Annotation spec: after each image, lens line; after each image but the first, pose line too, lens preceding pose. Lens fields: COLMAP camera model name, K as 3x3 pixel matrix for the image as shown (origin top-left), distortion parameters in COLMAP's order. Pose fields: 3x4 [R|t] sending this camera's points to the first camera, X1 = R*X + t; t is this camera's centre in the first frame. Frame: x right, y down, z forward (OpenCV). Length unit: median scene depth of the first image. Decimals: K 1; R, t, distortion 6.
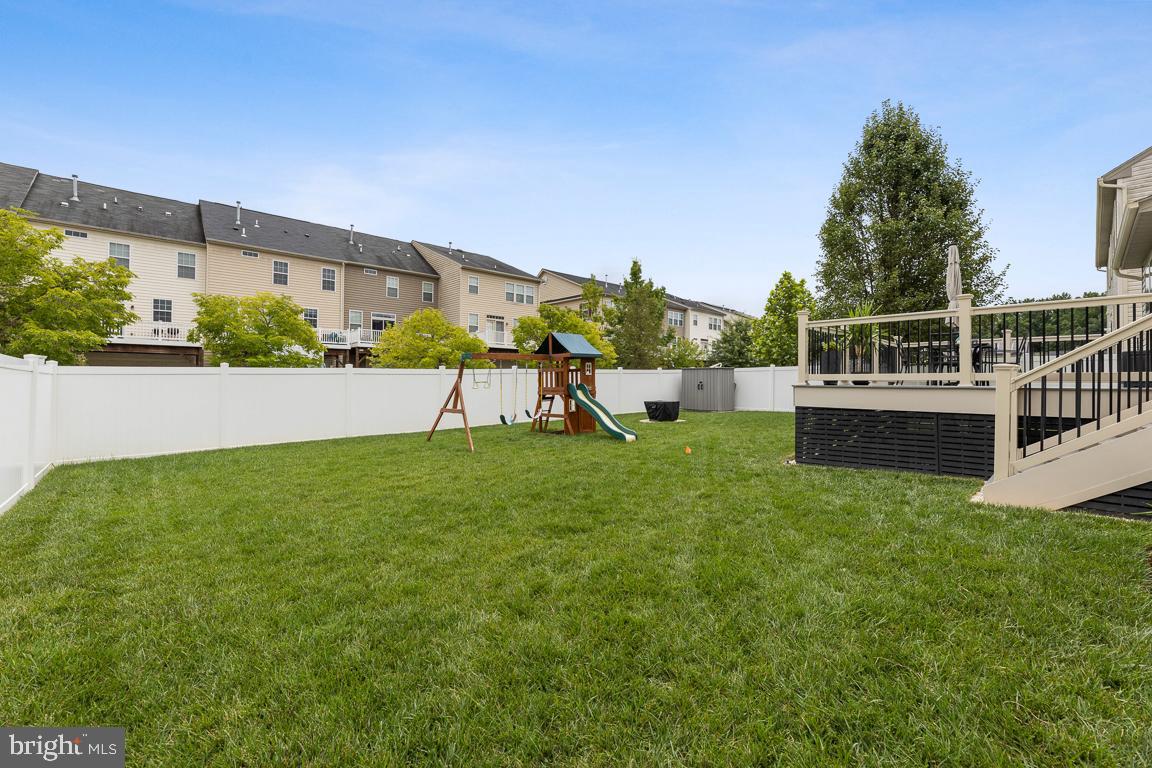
lens RADIAL K [[470.5, 0, 571.4], [0, 470.5, 383.4], [0, 0, 1]] dist [0.001310, 0.001003]
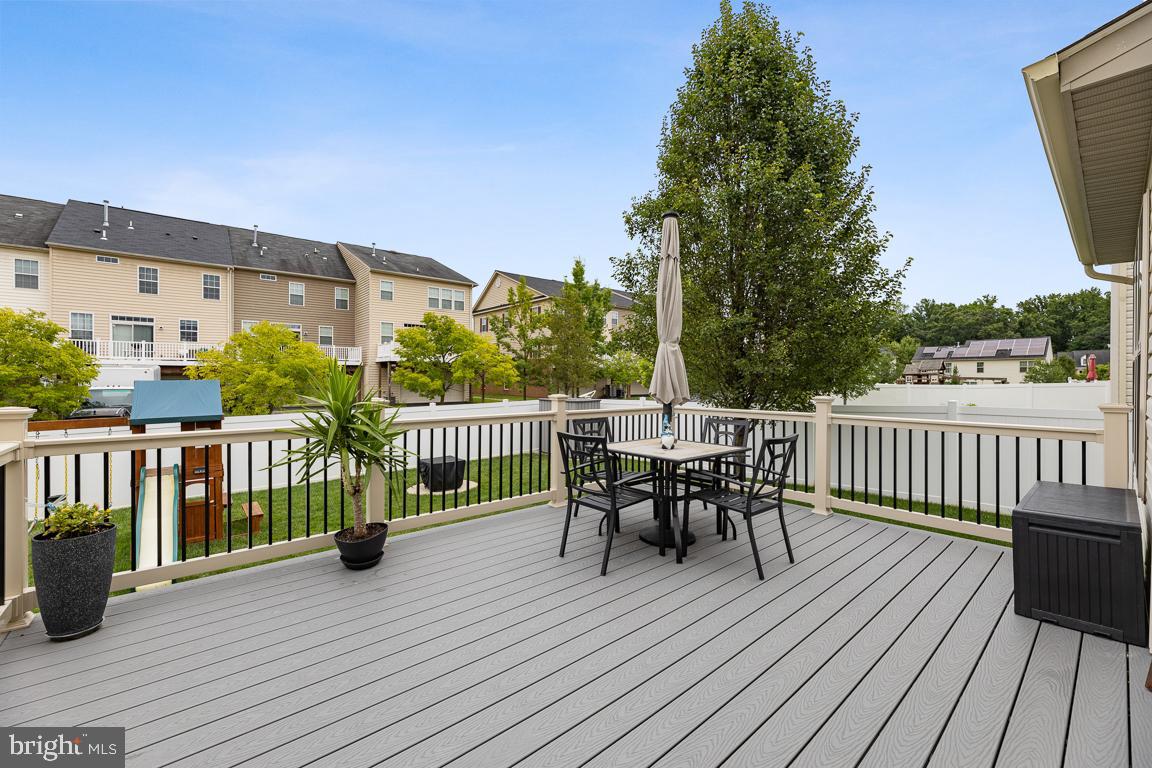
lens RADIAL K [[470.5, 0, 570.2], [0, 470.5, 382.8], [0, 0, 1]] dist [0.001310, 0.001003]
pose [[0.998934, -0.004612, -0.045932, 0.202806], [0.004576, 0.999989, -0.000905, -0.037850], [0.045935, 0.000694, 0.998944, 0.151890]]
